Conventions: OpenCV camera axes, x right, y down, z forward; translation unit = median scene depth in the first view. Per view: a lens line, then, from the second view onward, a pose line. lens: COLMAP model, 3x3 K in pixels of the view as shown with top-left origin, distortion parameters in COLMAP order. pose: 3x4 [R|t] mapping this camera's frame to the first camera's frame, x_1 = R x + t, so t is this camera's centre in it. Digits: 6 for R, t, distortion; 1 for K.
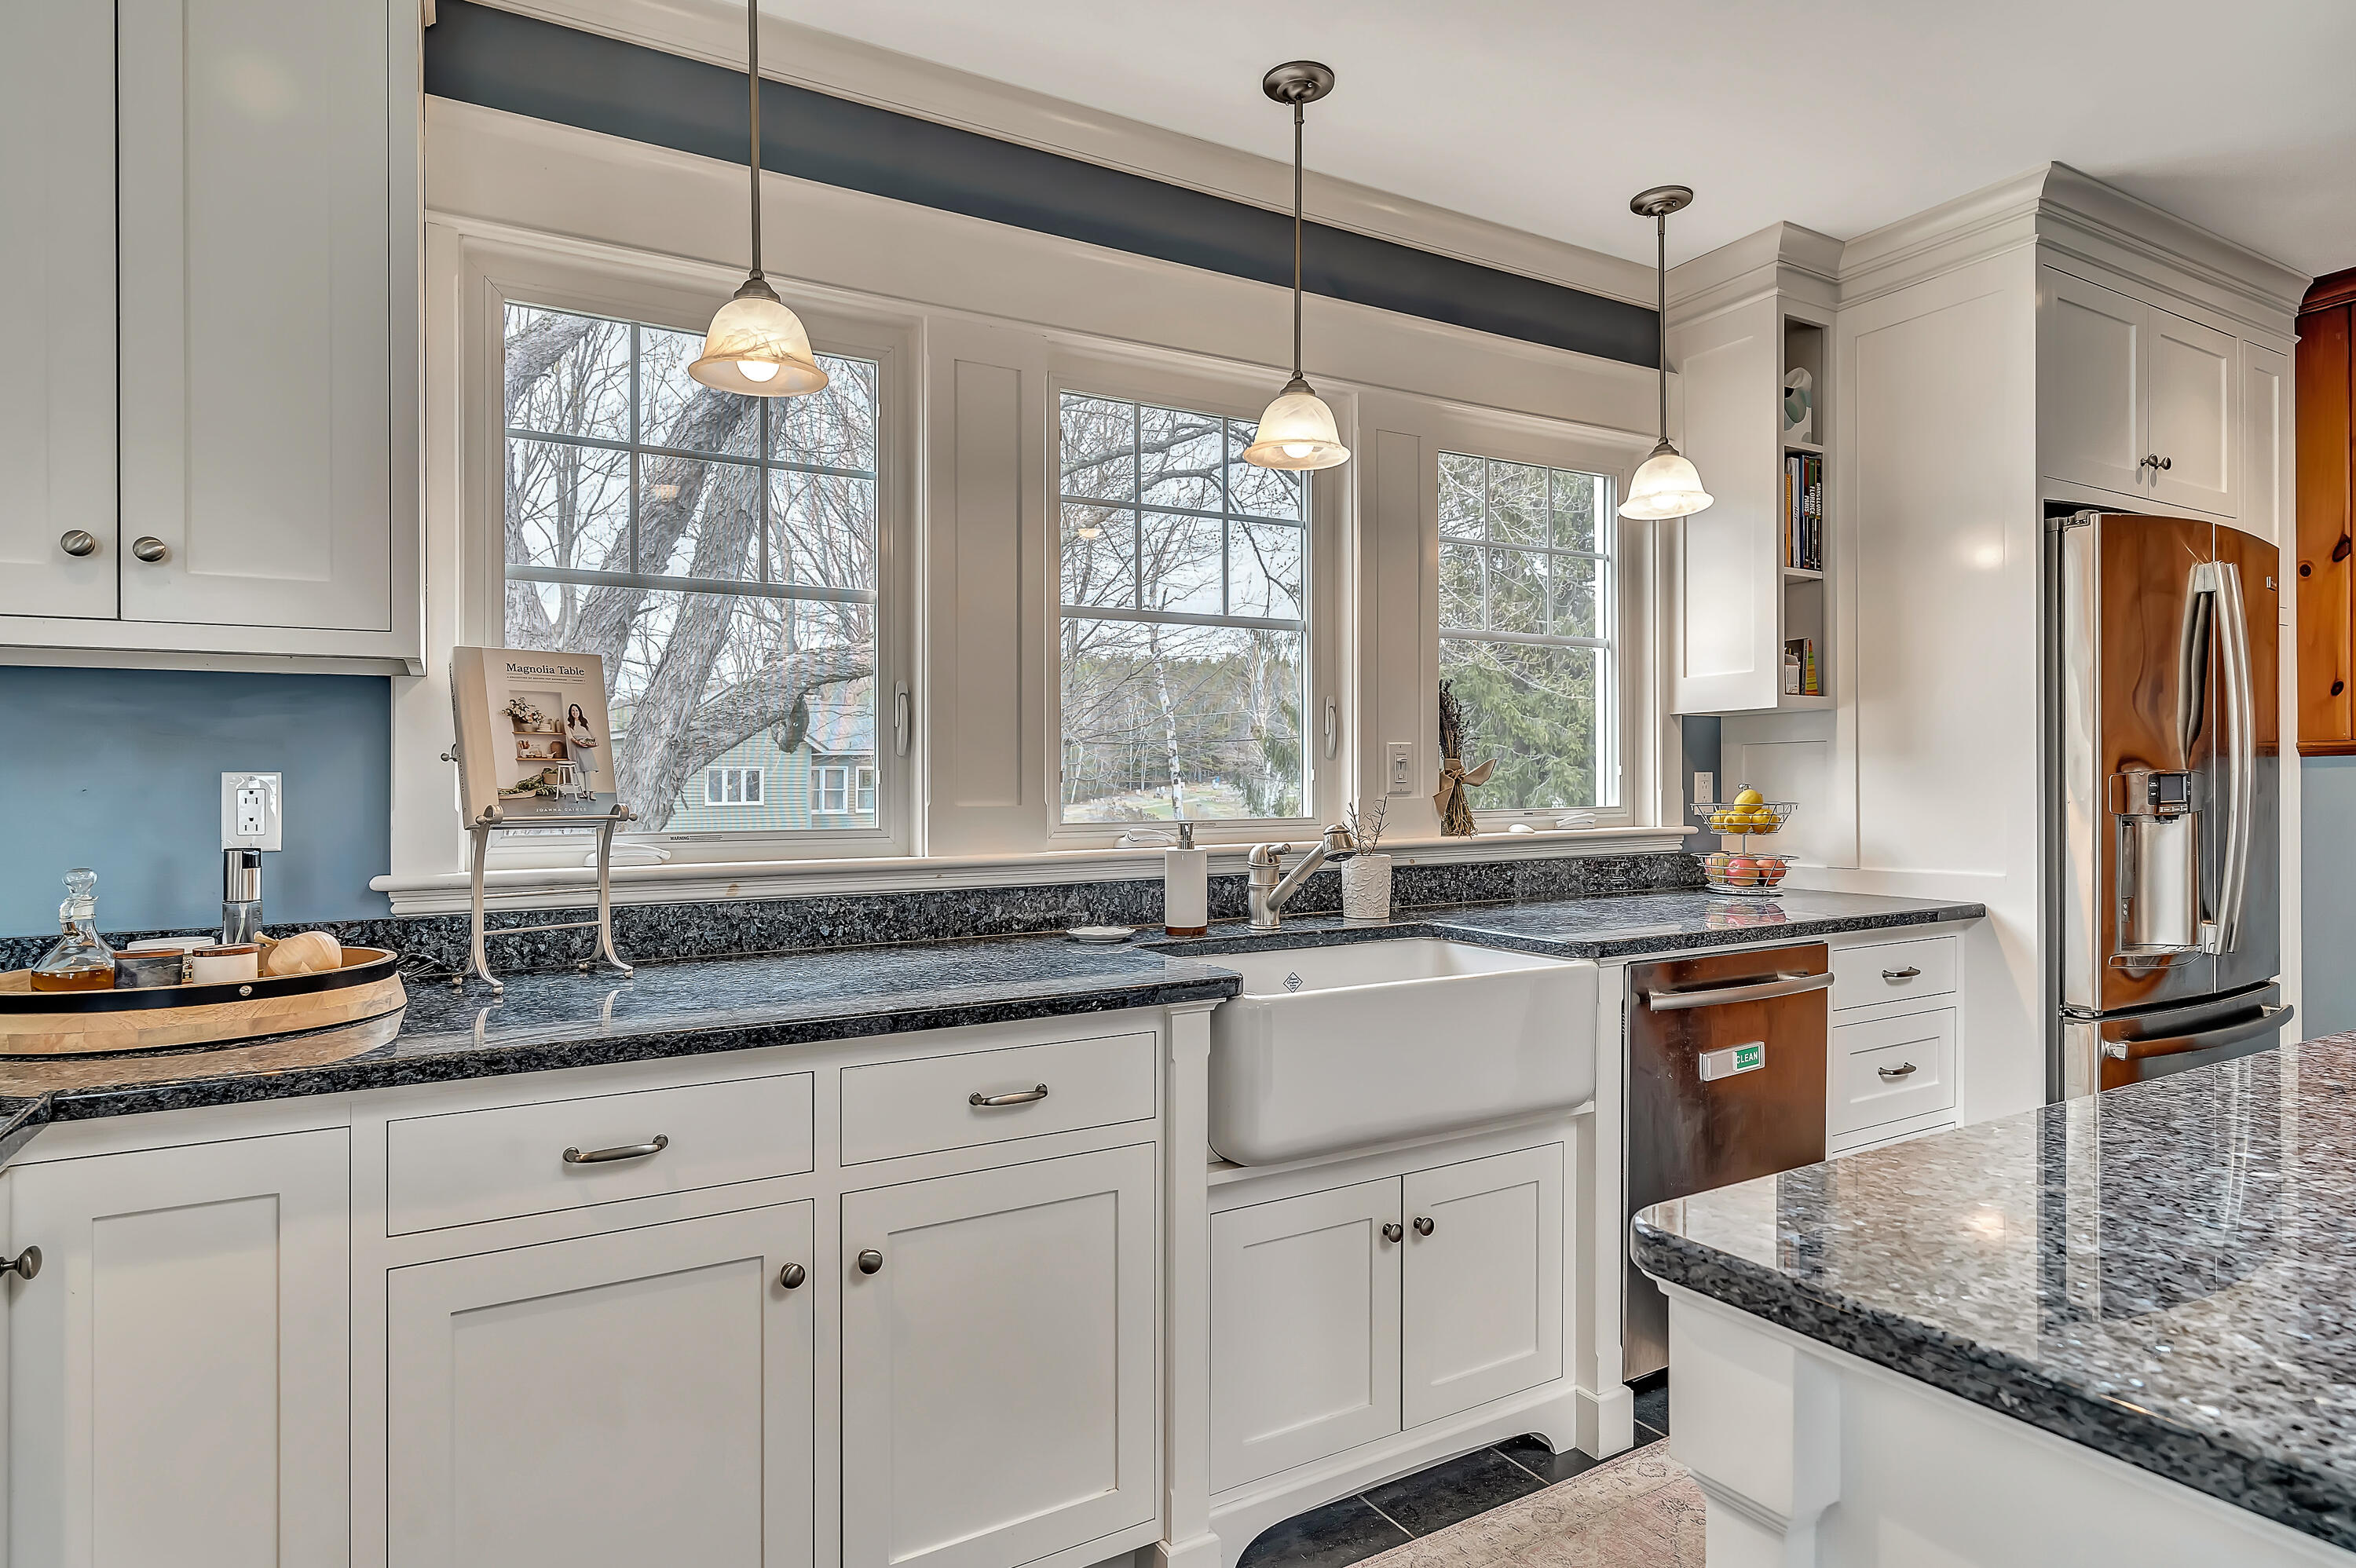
lens RADIAL K [[1274.5, 0, 1180.1], [0, 1274.5, 793.8], [0, 0, 1]] dist [-0.004245, -0.000014]
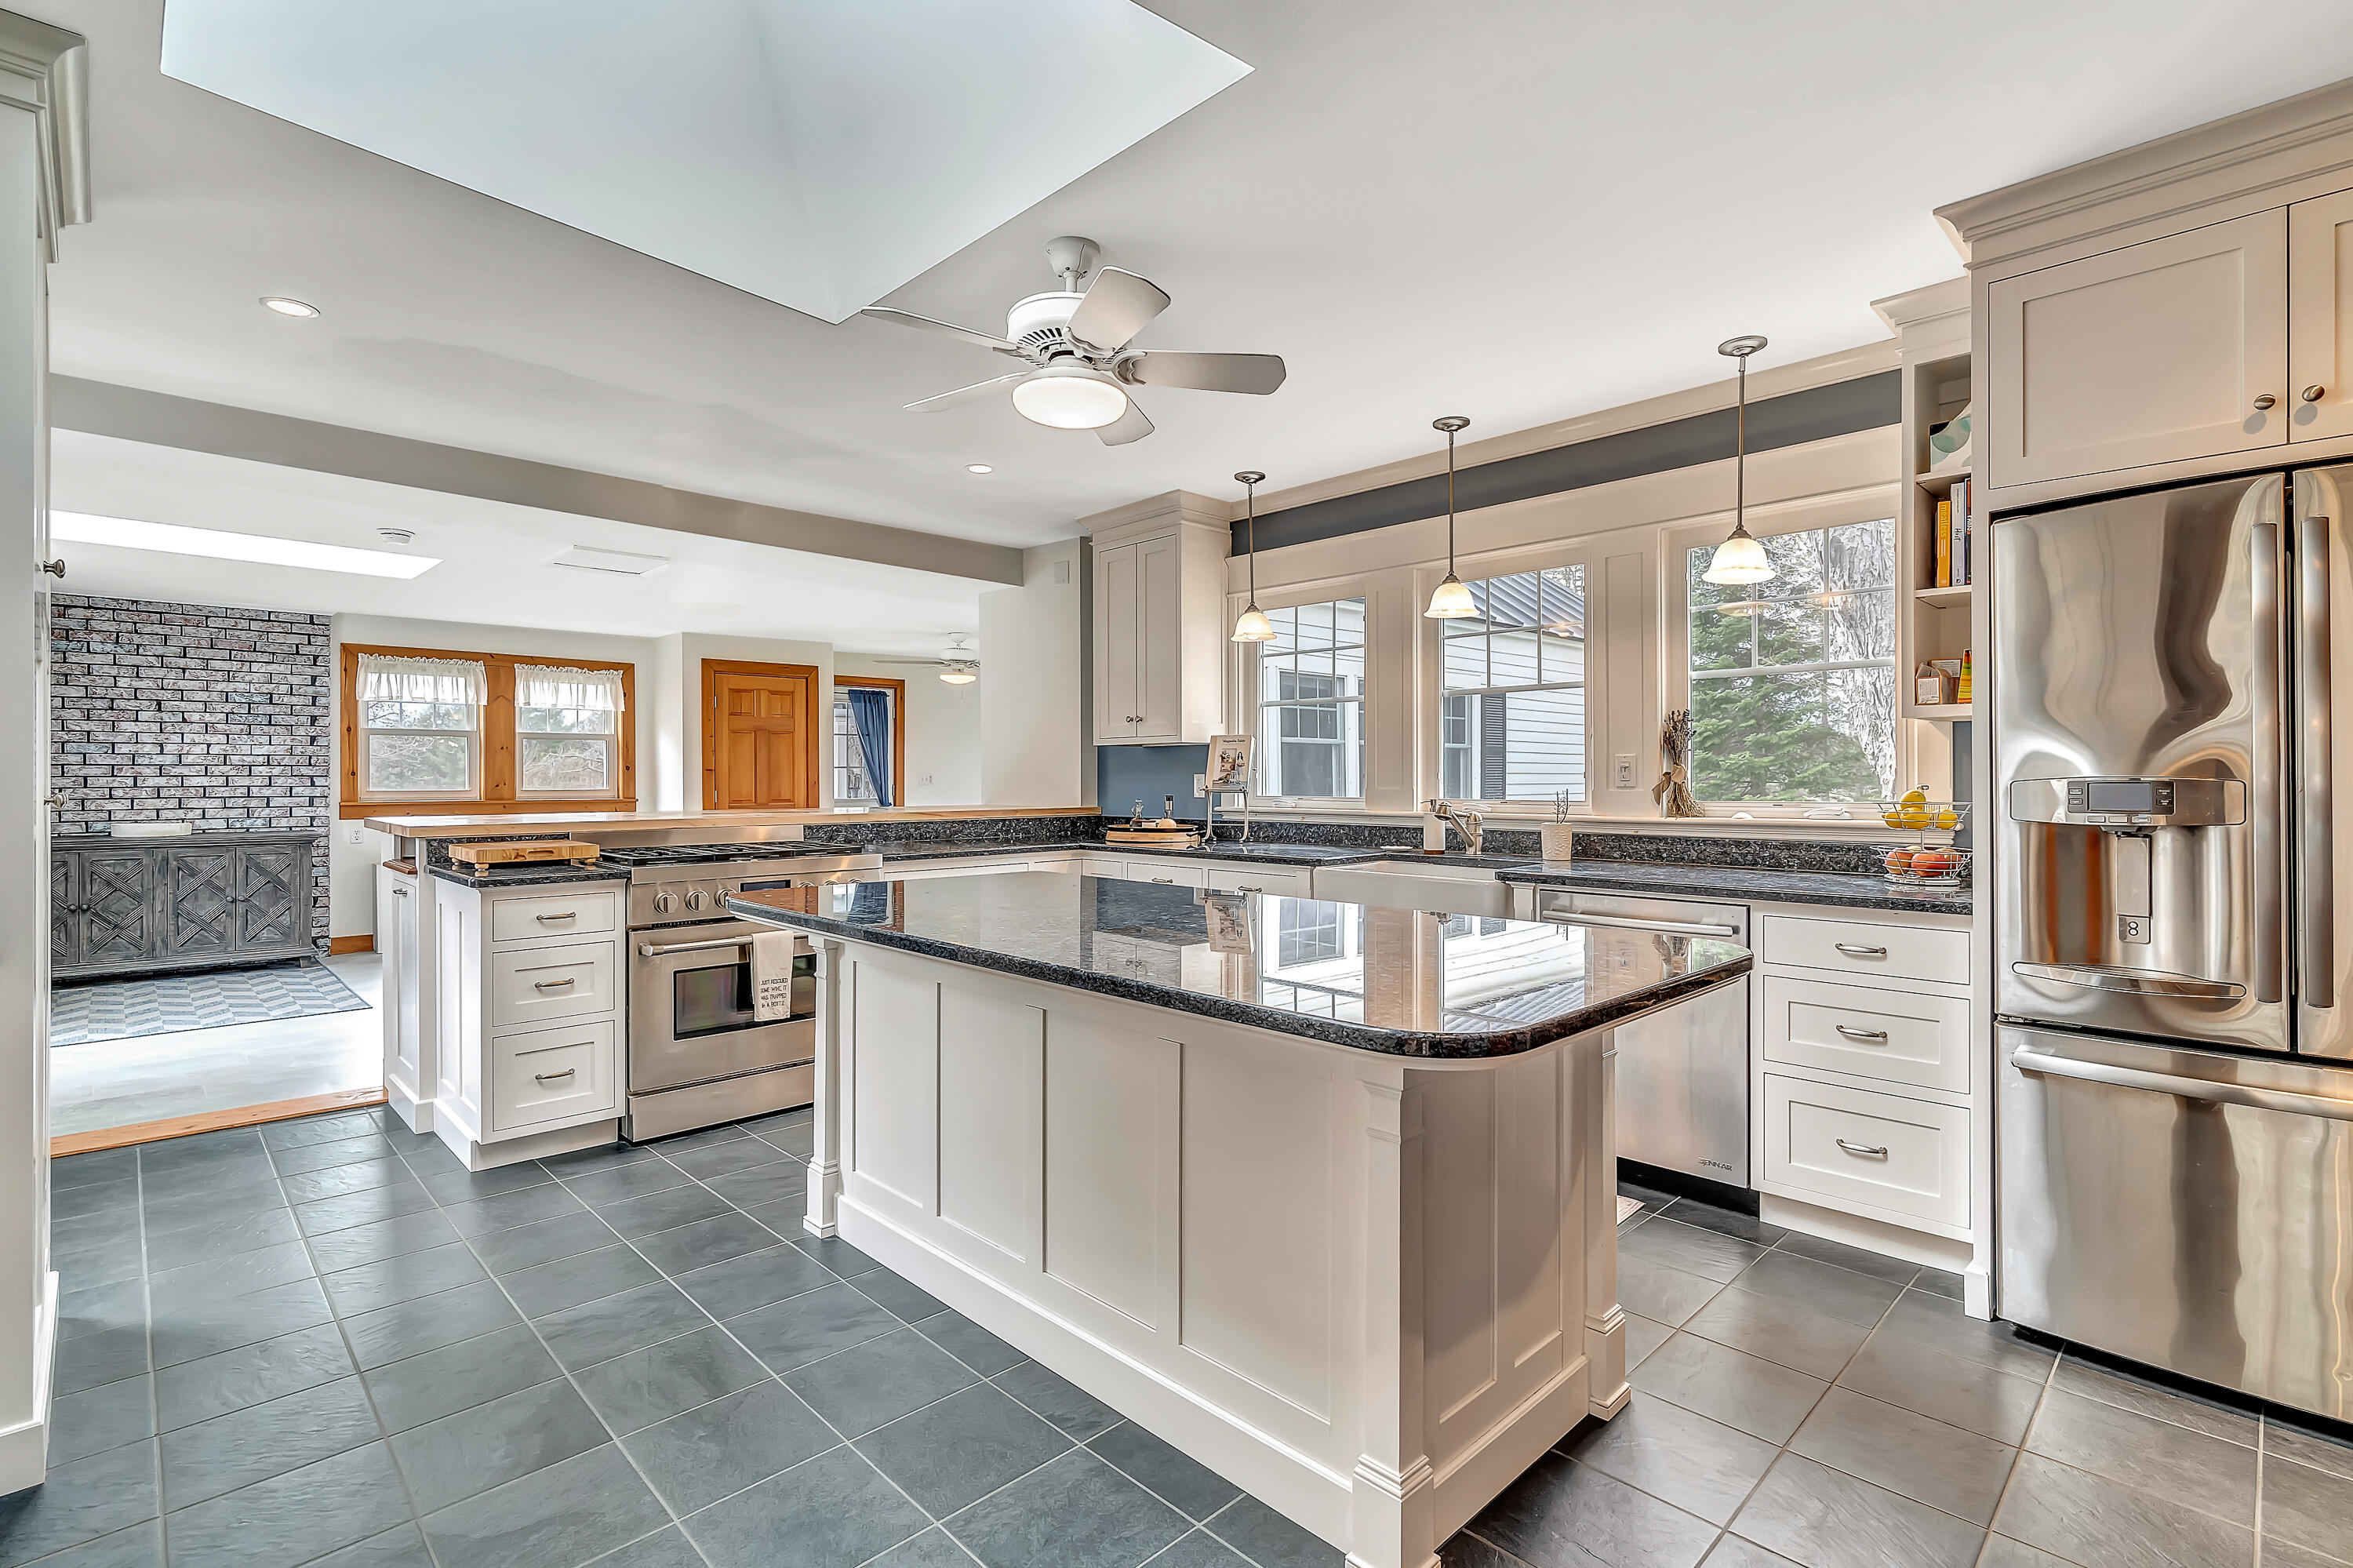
lens RADIAL K [[1080.1, 0, 1155.5], [0, 1080.1, 783.0], [0, 0, 1]] dist [-0.007132, 0.003539]
pose [[0.230299, 0.011318, -0.973054, 1.612689], [-0.010338, 0.999904, 0.009183, -0.014609], [0.973065, 0.007945, 0.230394, 0.174363]]
